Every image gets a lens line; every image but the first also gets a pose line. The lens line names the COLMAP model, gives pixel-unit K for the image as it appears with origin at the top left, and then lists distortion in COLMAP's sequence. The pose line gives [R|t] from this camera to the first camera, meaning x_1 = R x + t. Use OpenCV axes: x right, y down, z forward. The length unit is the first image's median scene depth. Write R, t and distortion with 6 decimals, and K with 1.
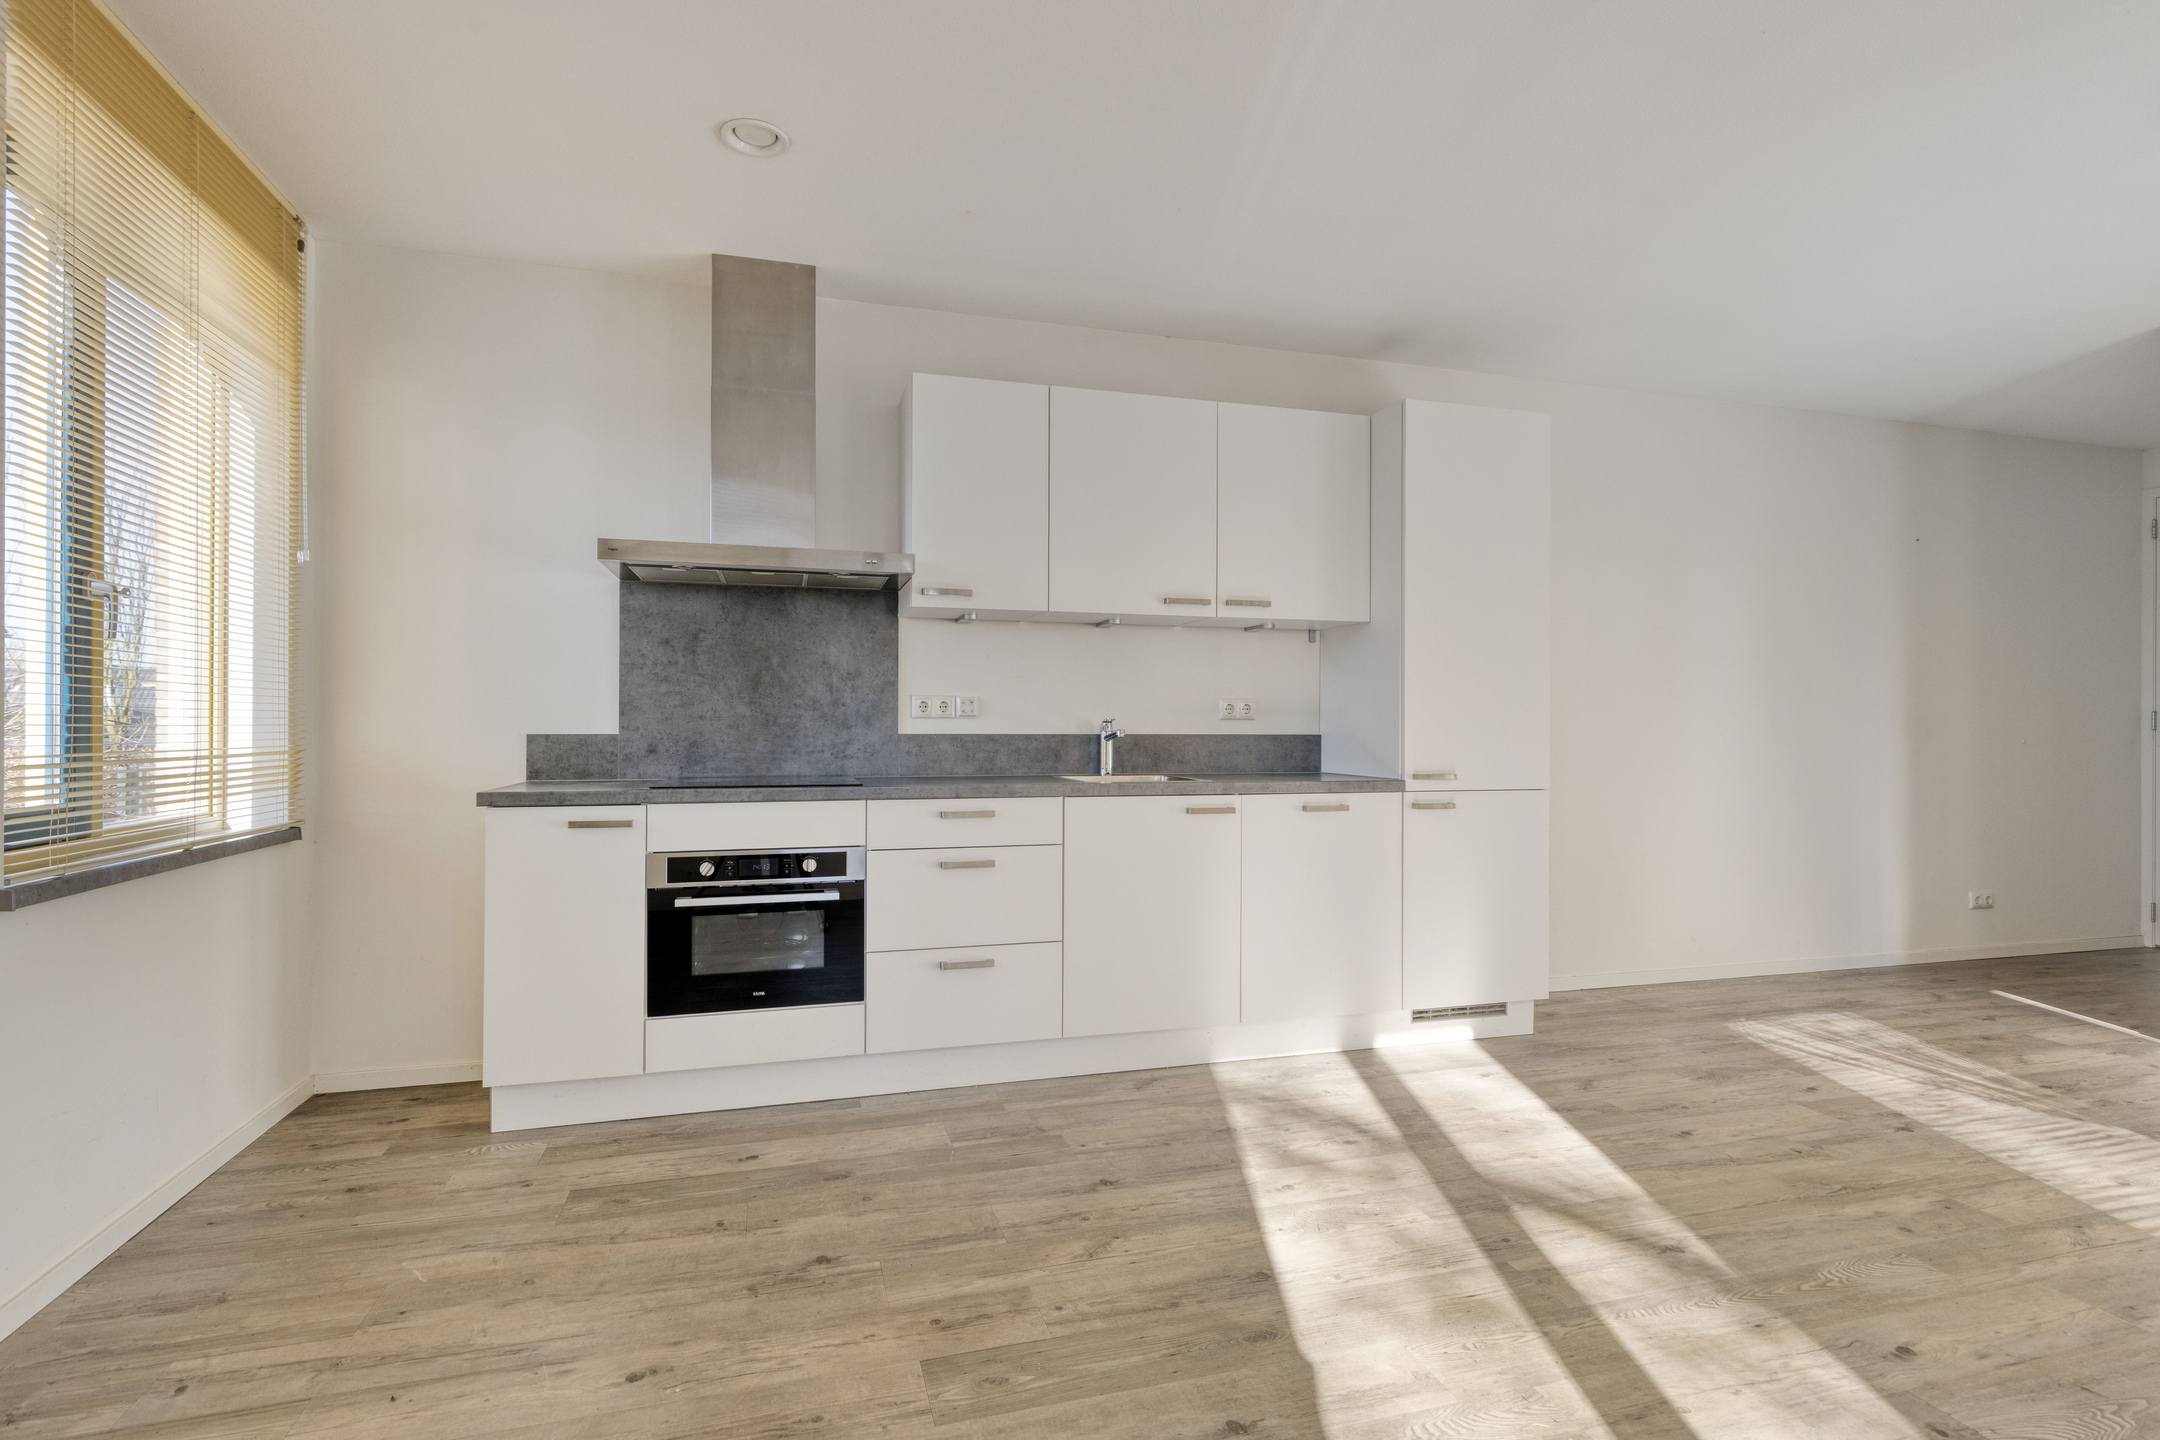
lens RADIAL K [[1052.8, 0, 1087.5], [0, 1052.8, 717.6], [0, 0, 1]] dist [-0.001714, -0.000128]
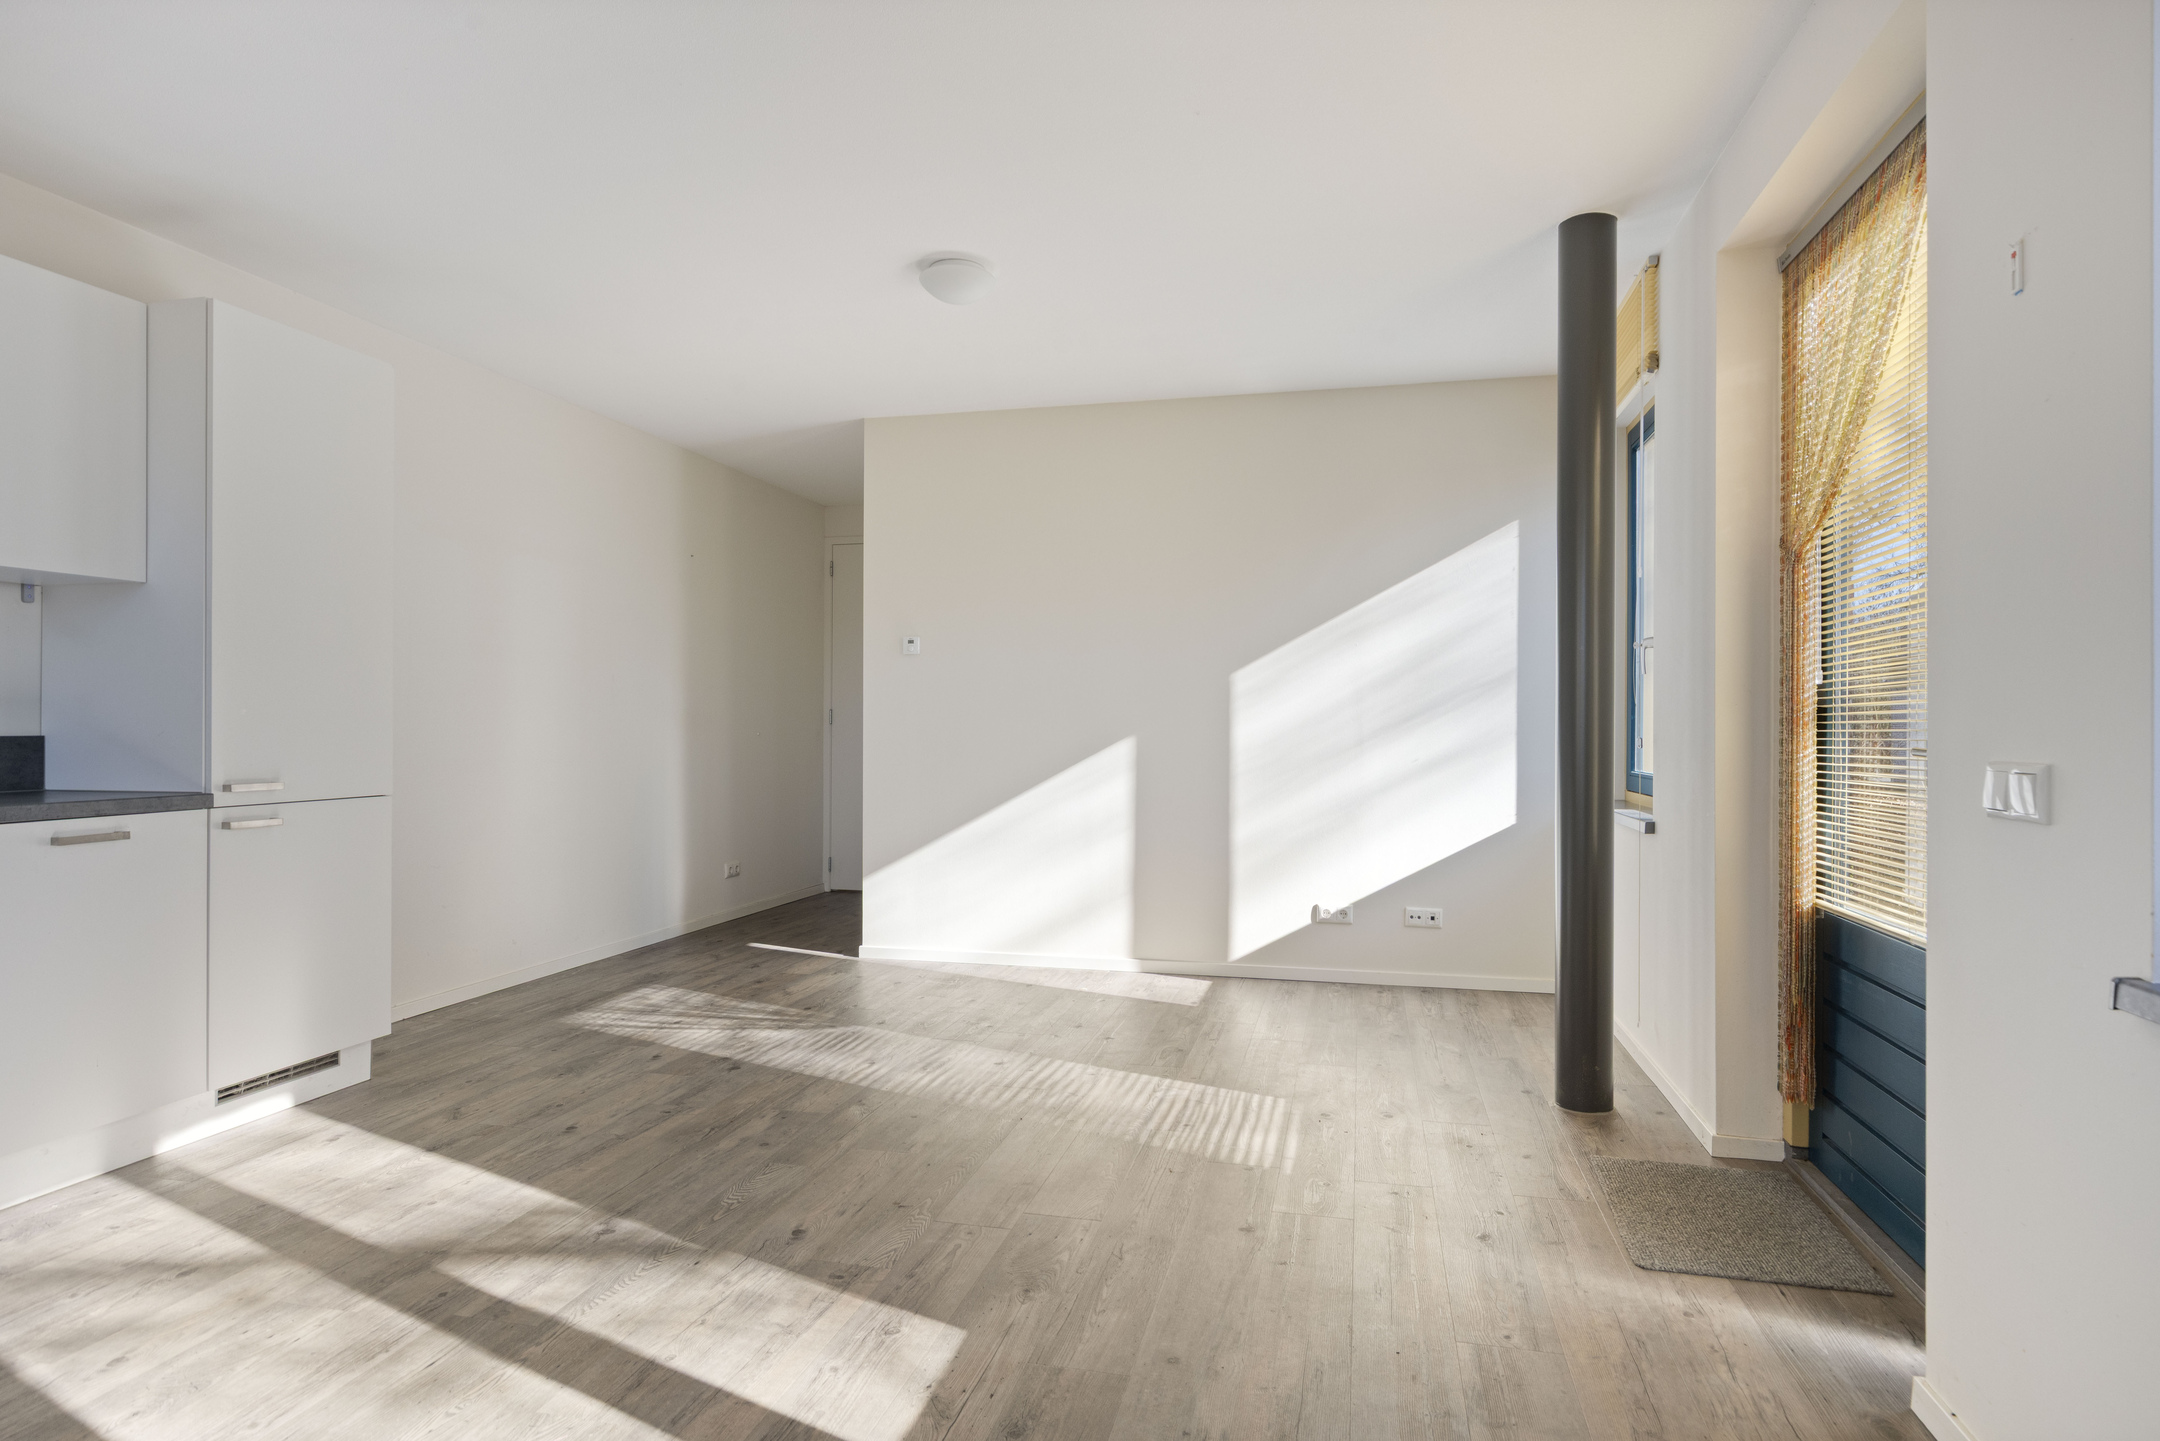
lens RADIAL K [[1169.5, 0, 1081.3], [0, 1169.5, 716.5], [0, 0, 1]] dist [-0.000107, 0.000406]
pose [[0.499112, 0.000801, 0.866537, -0.142800], [-0.003906, 0.999991, 0.001326, -0.000355], [-0.866529, -0.004046, 0.499111, 0.022887]]
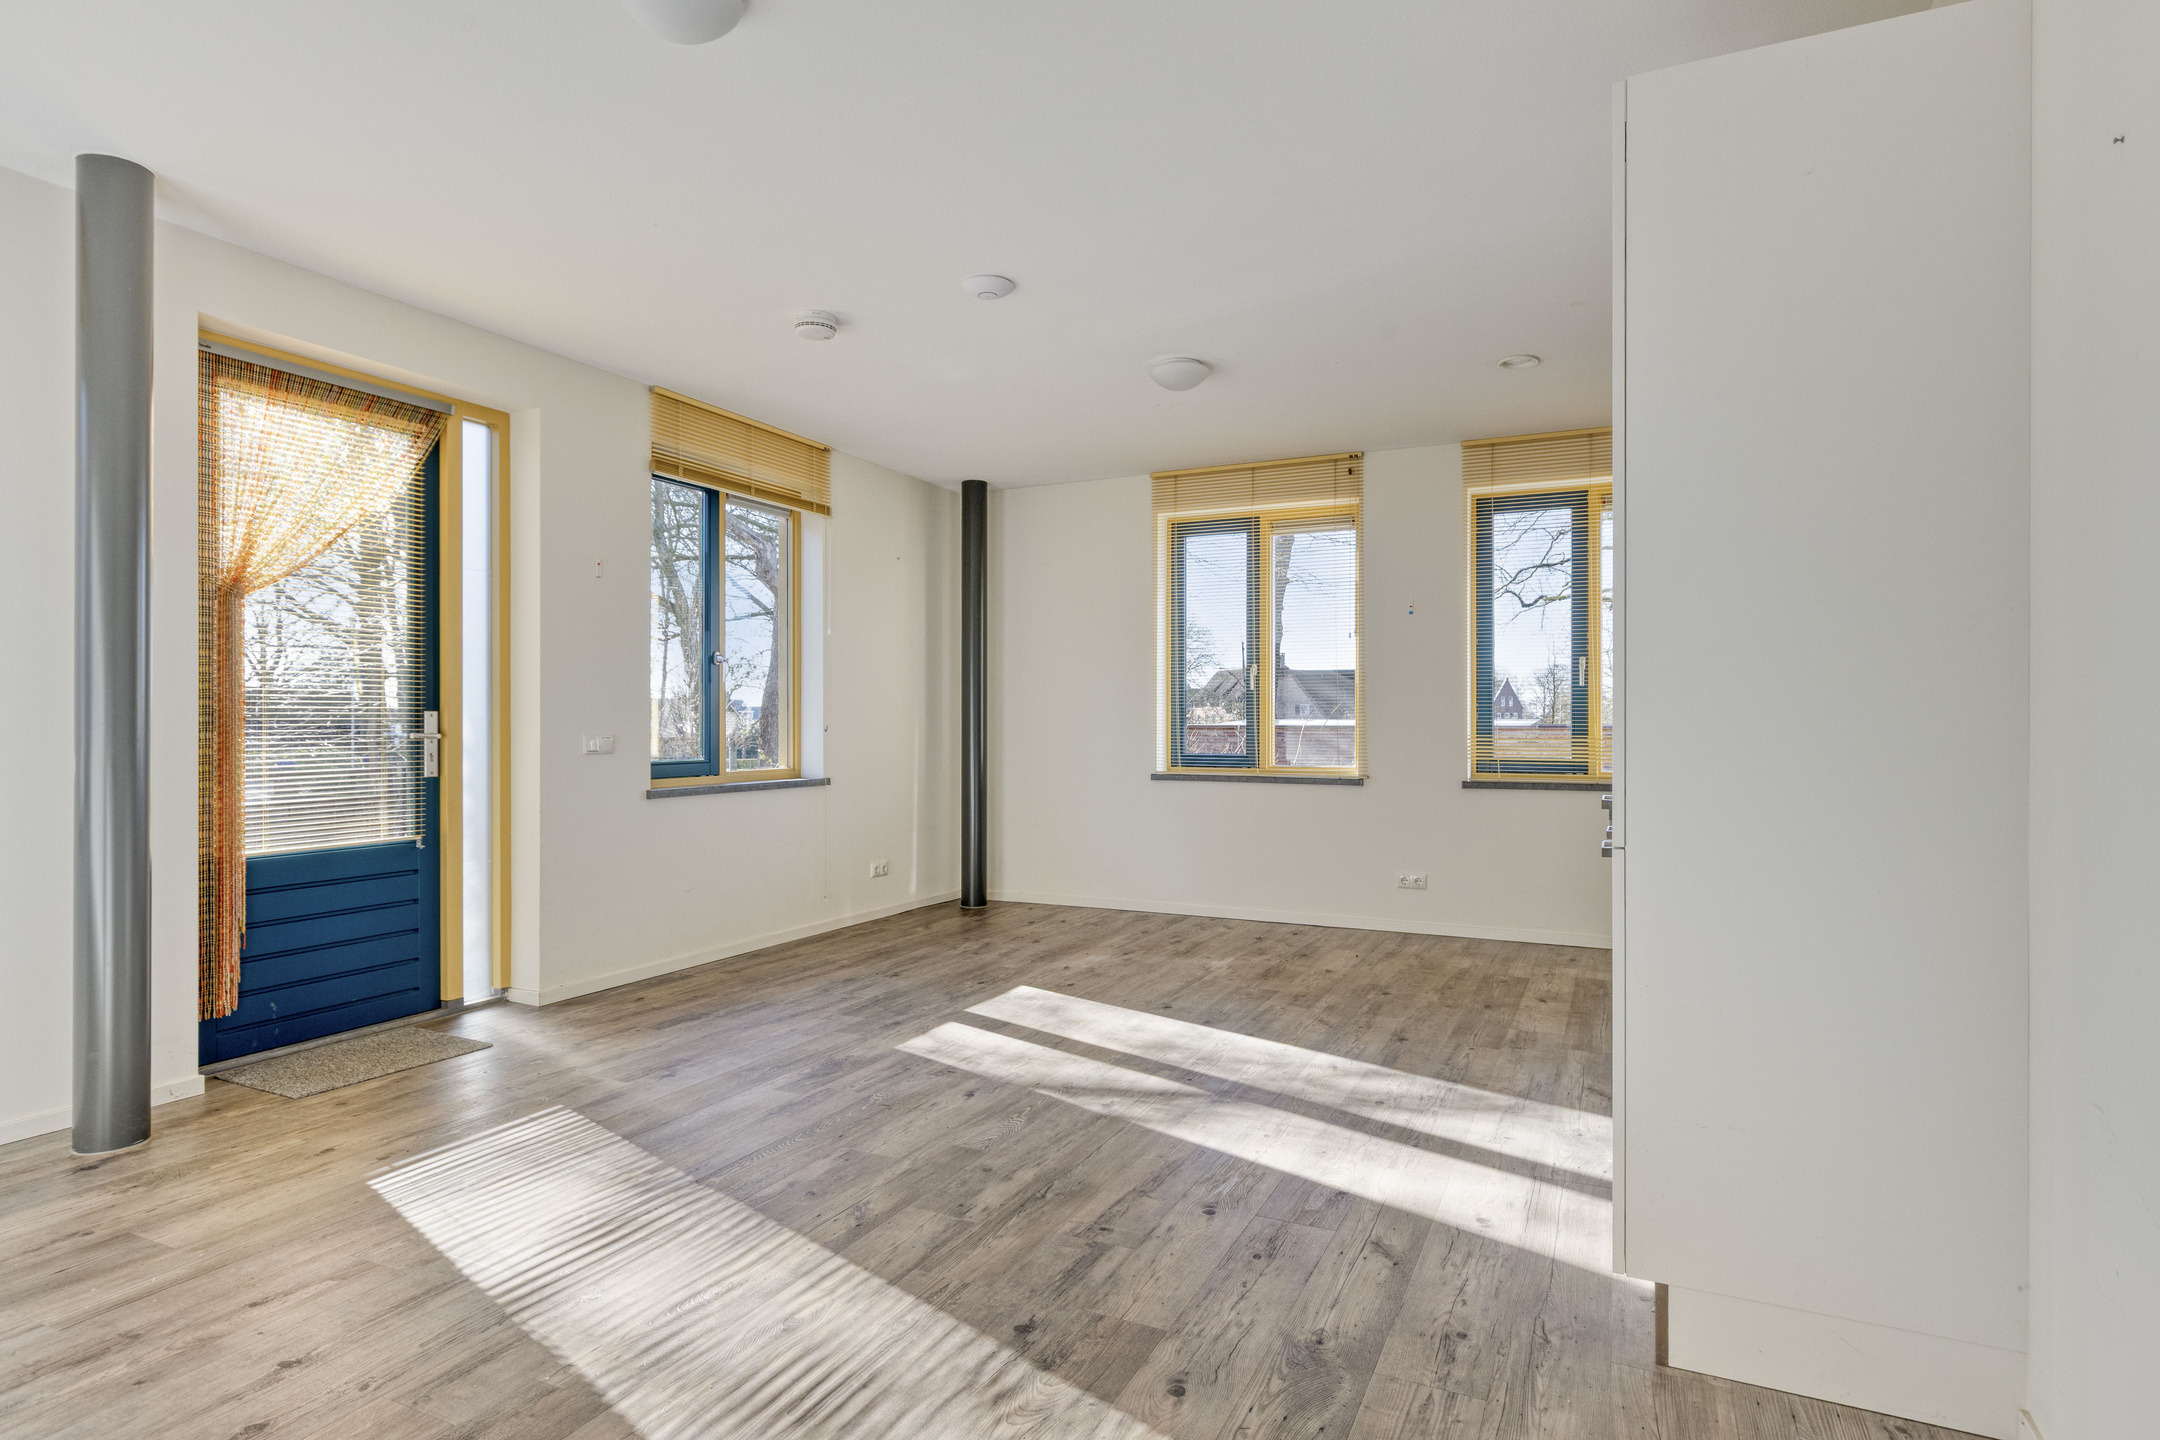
lens RADIAL K [[1160.2, 0, 1108.5], [0, 1160.2, 728.1], [0, 0, 1]] dist [-0.003829, 0.000100]
pose [[-0.657306, -0.000877, -0.753623, 1.217818], [0.001962, 0.999994, -0.002876, 0.015350], [0.753621, -0.003369, -0.657301, 1.432611]]
